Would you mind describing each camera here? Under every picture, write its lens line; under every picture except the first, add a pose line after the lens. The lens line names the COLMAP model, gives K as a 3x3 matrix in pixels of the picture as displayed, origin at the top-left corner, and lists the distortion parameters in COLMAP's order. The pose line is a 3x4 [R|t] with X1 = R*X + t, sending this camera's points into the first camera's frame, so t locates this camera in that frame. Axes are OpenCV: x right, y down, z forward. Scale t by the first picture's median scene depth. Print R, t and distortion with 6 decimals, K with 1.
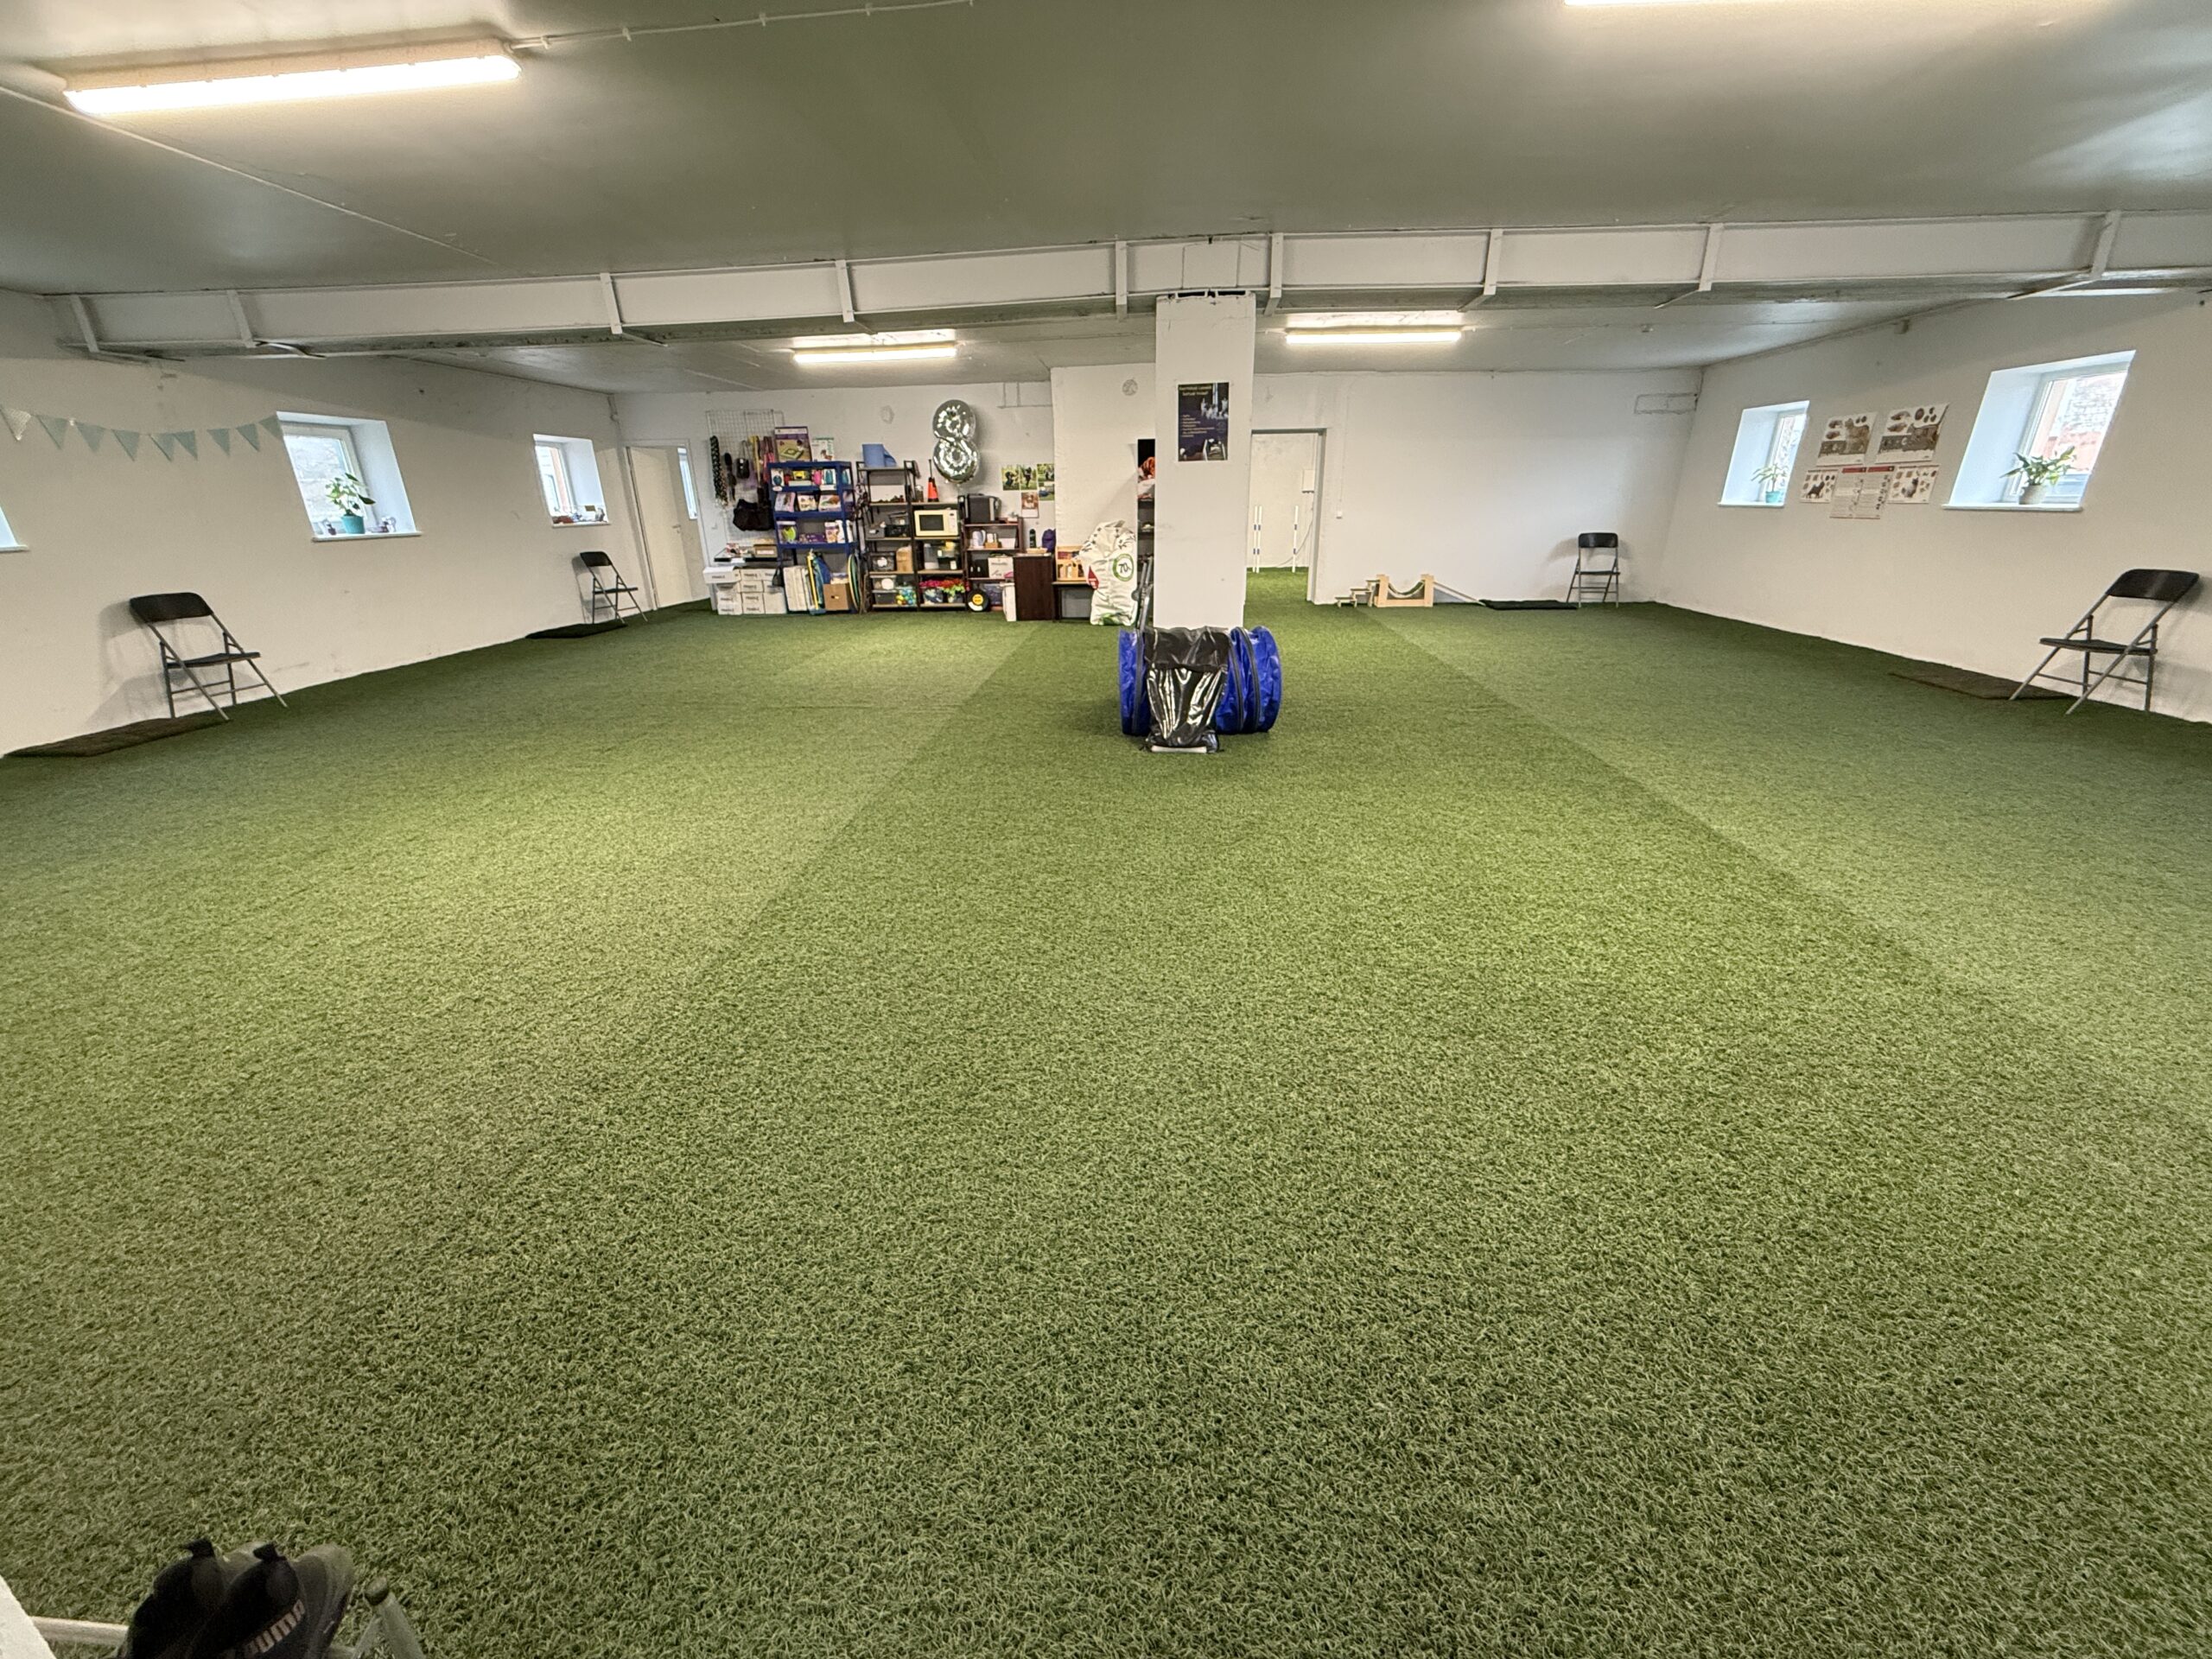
lens RADIAL K [[881.8, 0, 1095.5], [0, 881.8, 828.0], [0, 0, 1]] dist [0.007257, -0.002364]
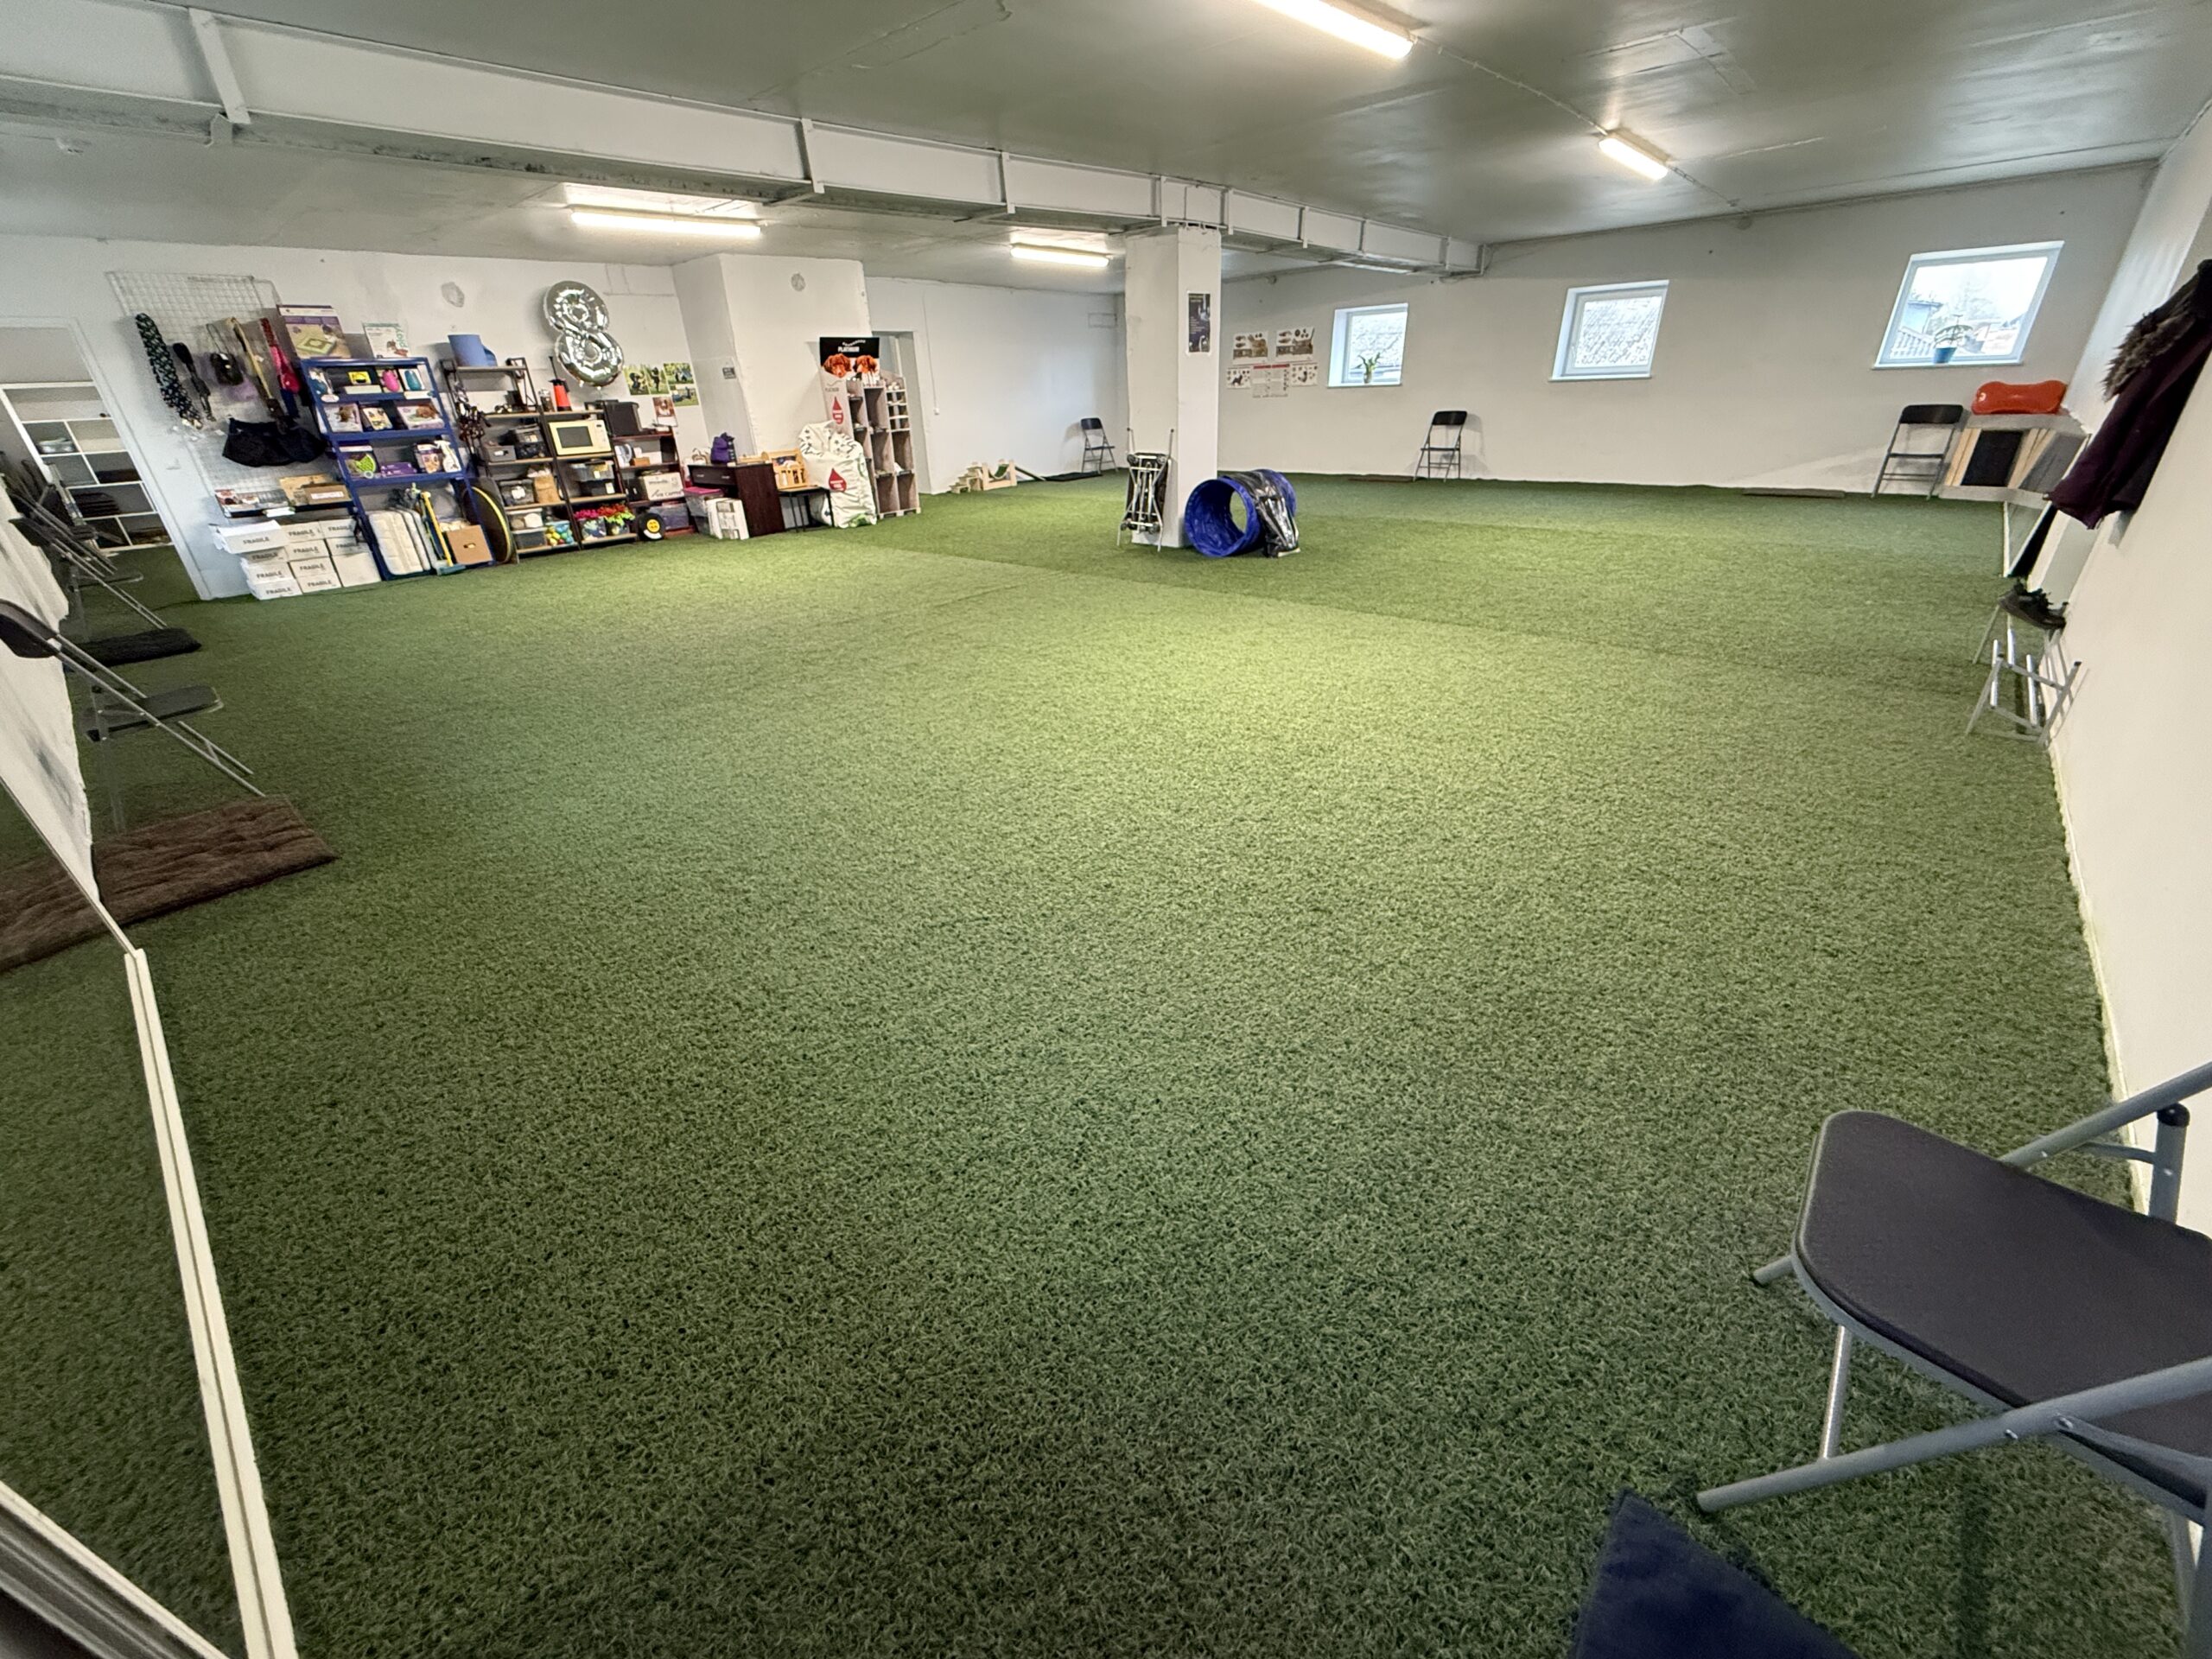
lens RADIAL K [[881.8, 0, 1088.7], [0, 881.8, 835.1], [0, 0, 1]] dist [0.007257, -0.002364]
pose [[0.609293, -0.370164, 0.701242, -0.930326], [0.309070, 0.925273, 0.219879, -0.055816], [-0.730231, 0.082762, 0.678169, 0.188742]]
